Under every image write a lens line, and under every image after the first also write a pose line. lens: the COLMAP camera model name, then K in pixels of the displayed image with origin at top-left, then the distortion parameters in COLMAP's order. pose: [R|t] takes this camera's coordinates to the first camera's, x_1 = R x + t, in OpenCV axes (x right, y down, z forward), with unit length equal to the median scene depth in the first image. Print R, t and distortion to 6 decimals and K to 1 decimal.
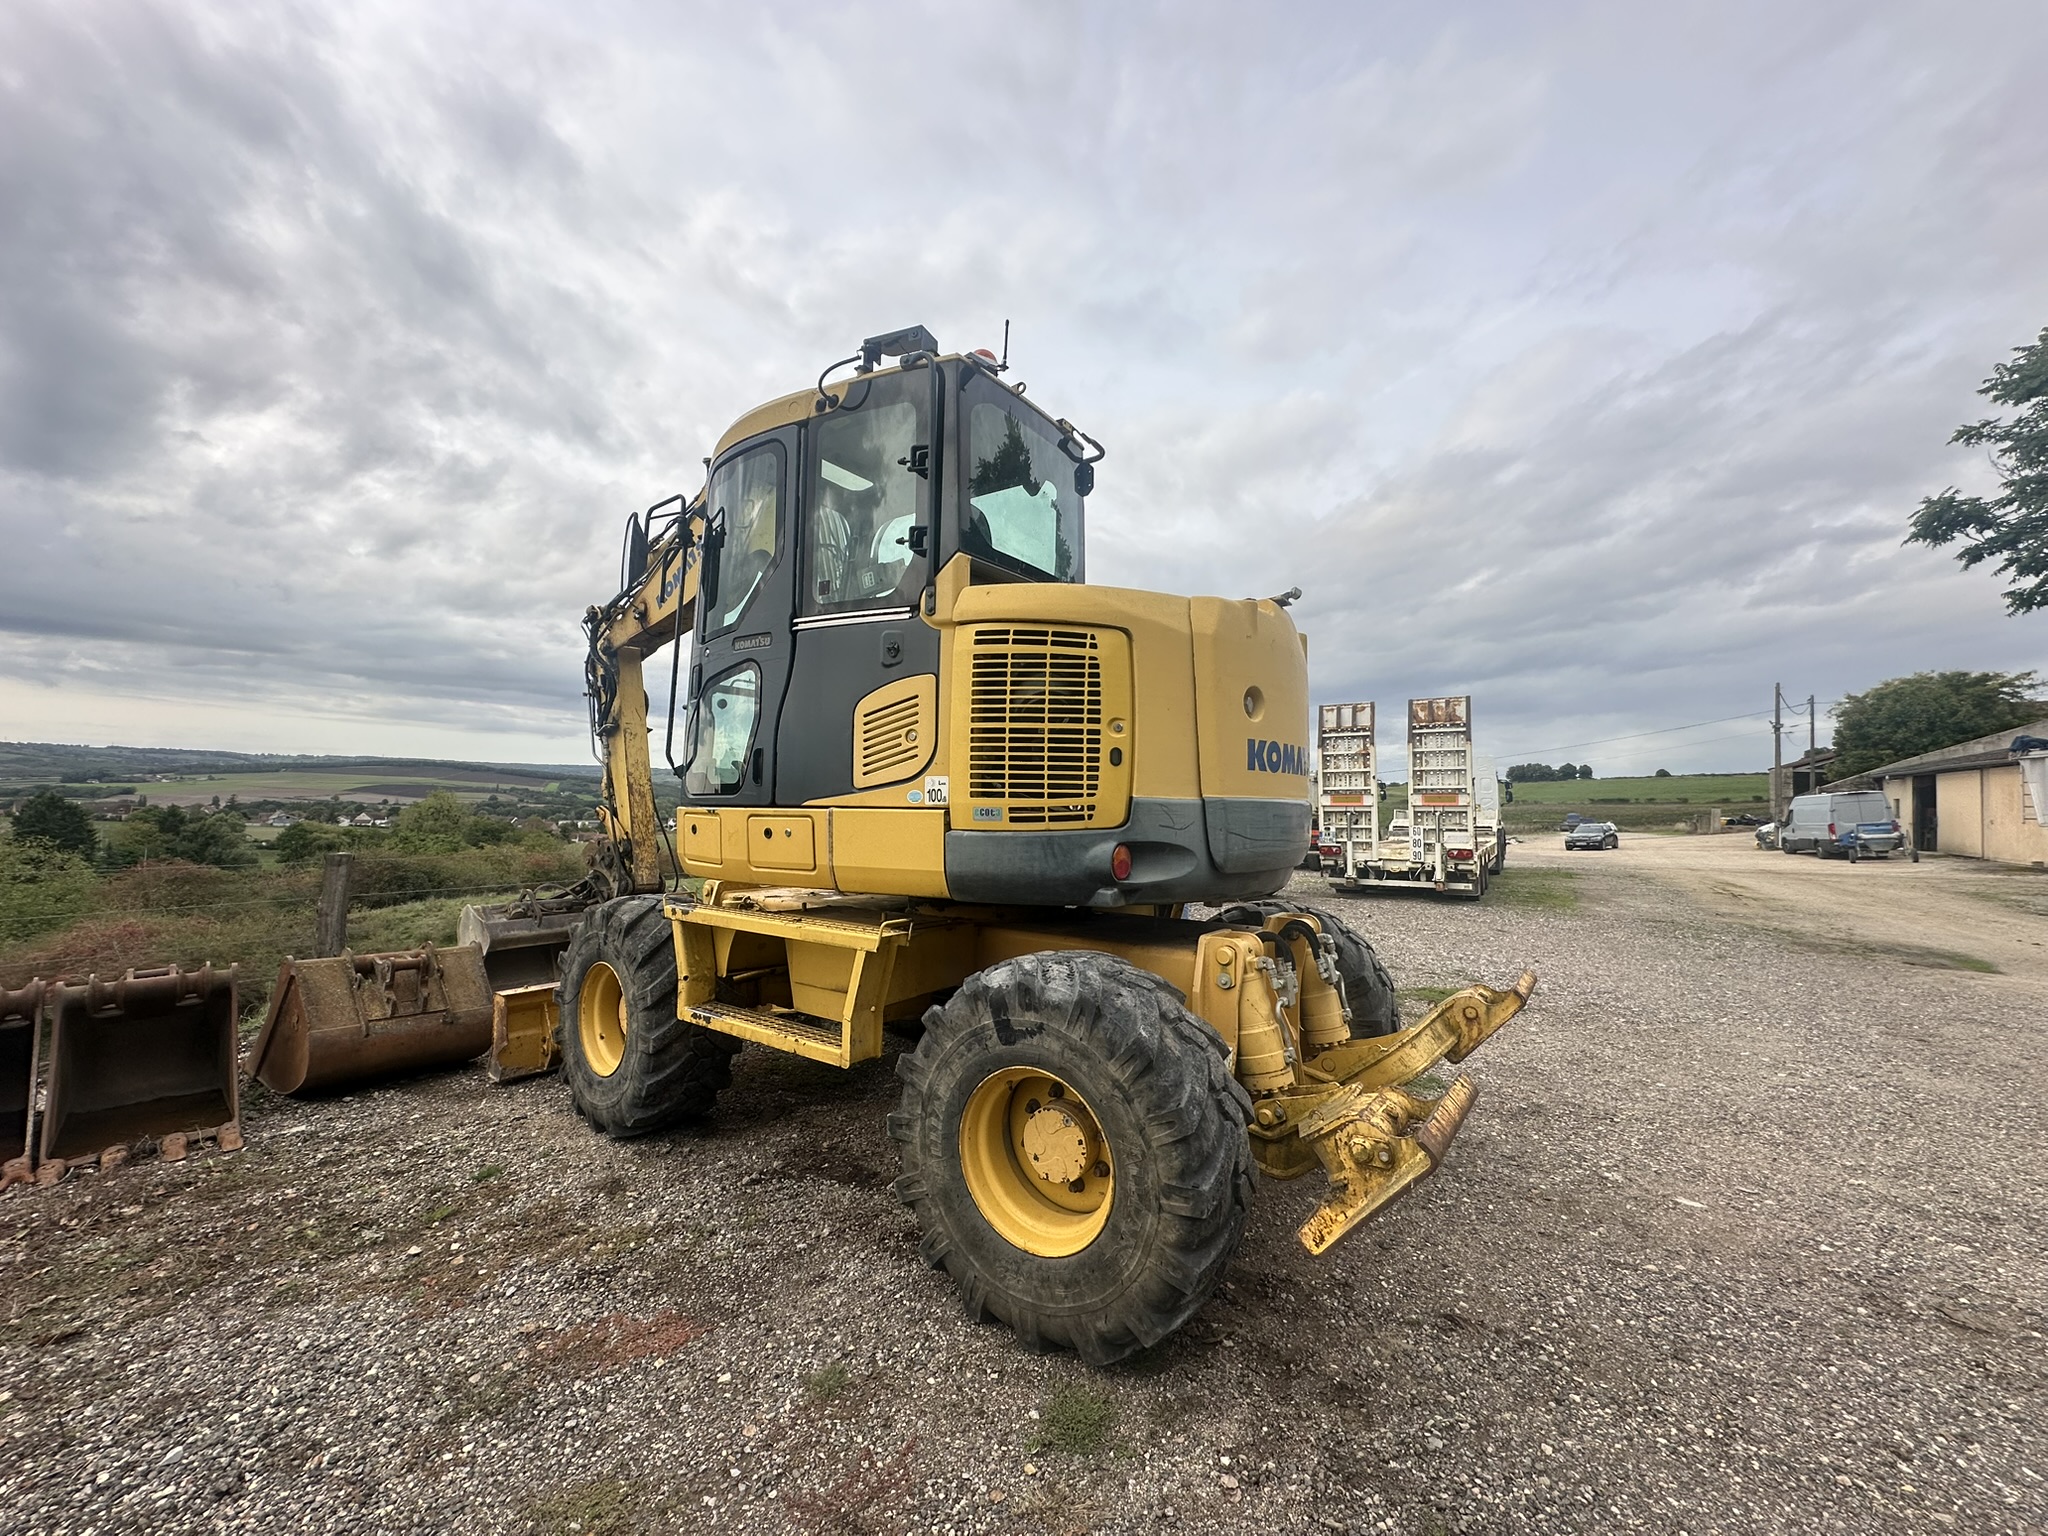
lens RADIAL K [[813.6, 0, 1021.2], [0, 813.6, 764.9], [0, 0, 1]] dist [-0.001886, 0.000174]
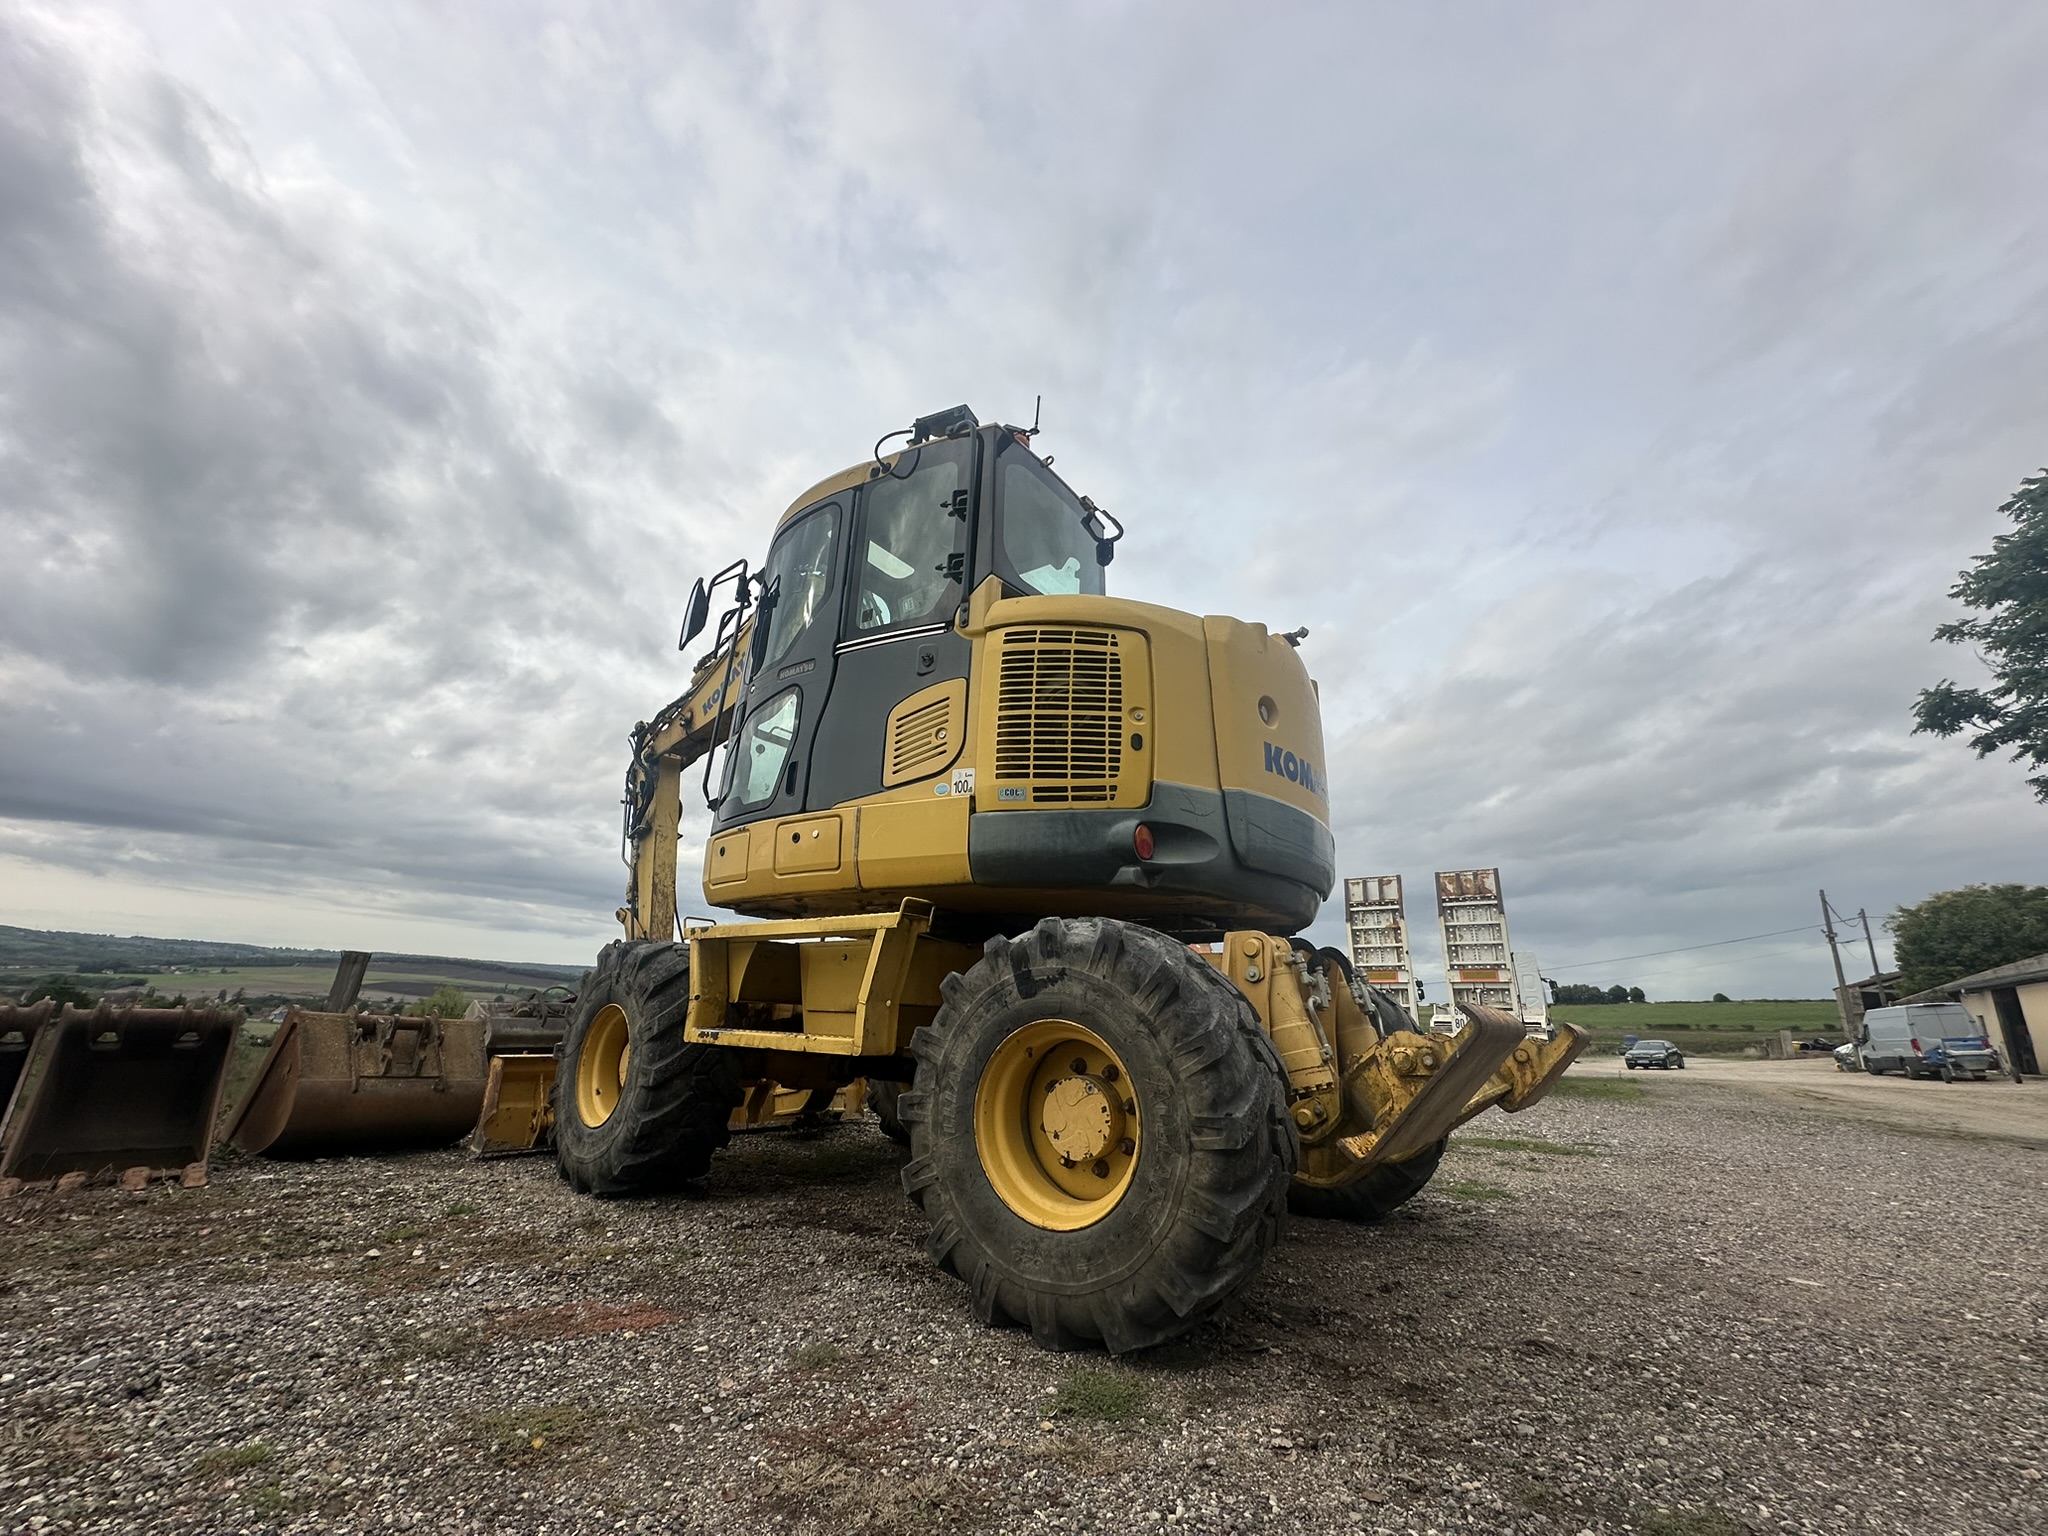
lens RADIAL K [[813.6, 0, 1021.2], [0, 813.6, 764.9], [0, 0, 1]] dist [-0.001886, 0.000174]
pose [[0.999493, 0.014776, -0.028201, -0.001442], [-0.021391, 0.967726, -0.251095, 0.258301], [0.023580, 0.251570, 0.967552, -0.003799]]
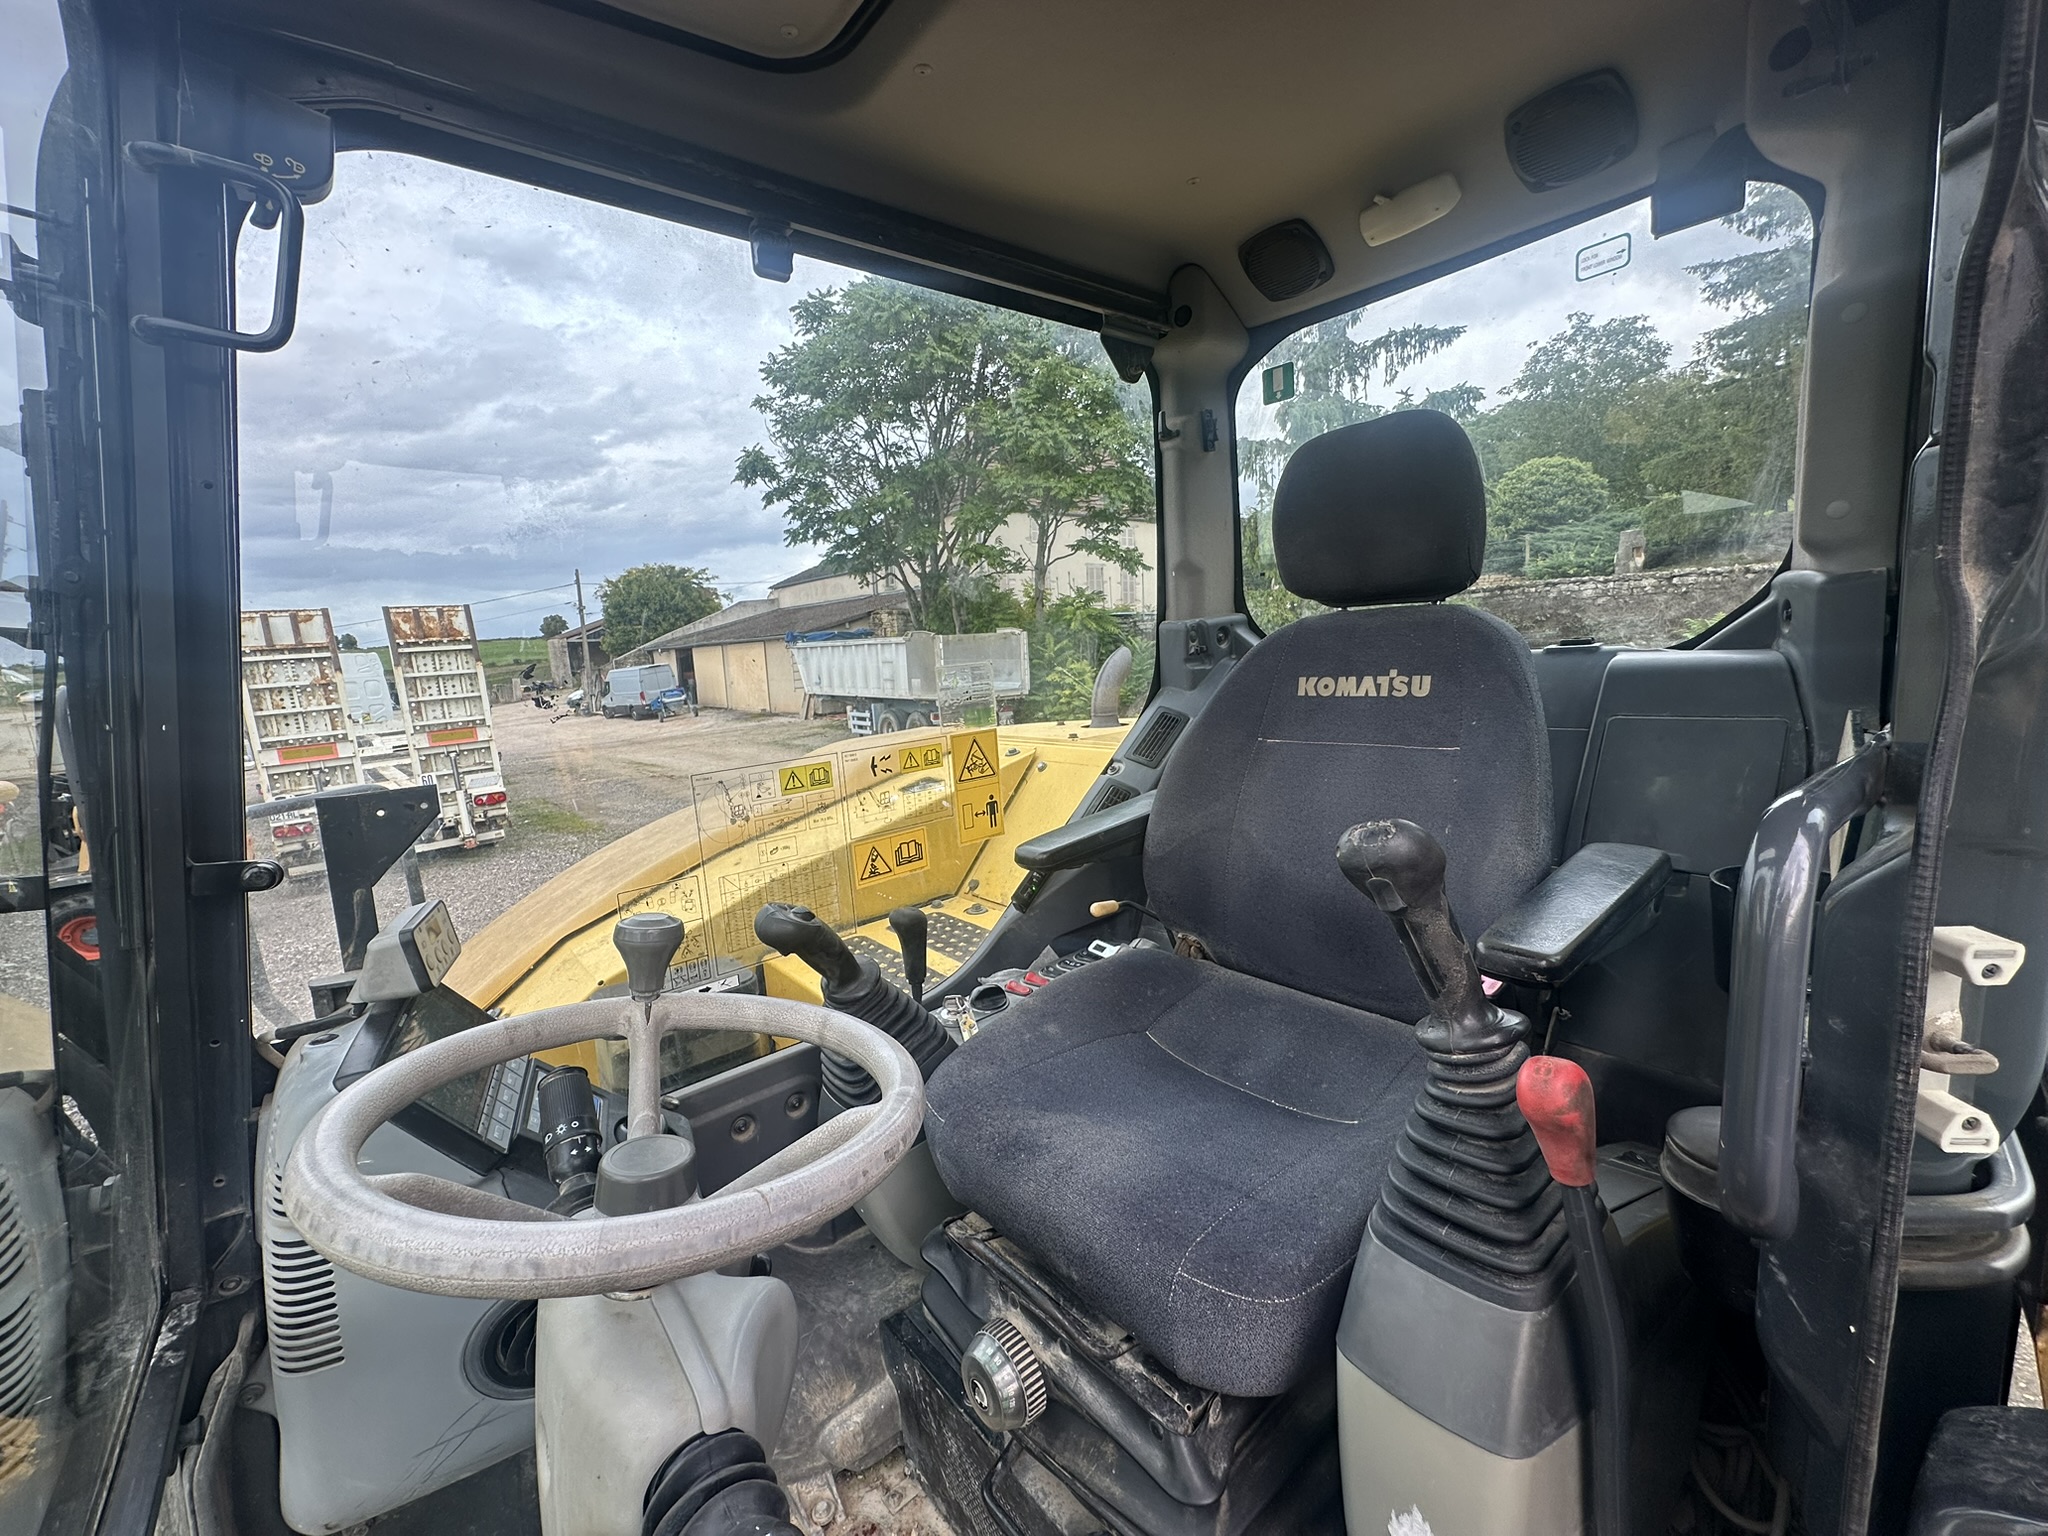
lens RADIAL K [[813.6, 0, 1021.2], [0, 813.6, 764.9], [0, 0, 1]] dist [-0.001886, 0.000174]
pose [[0.264220, -0.176671, 0.948143, -0.473671], [0.019691, 0.983862, 0.177840, -0.291073], [-0.964261, -0.028319, 0.263435, 1.199343]]
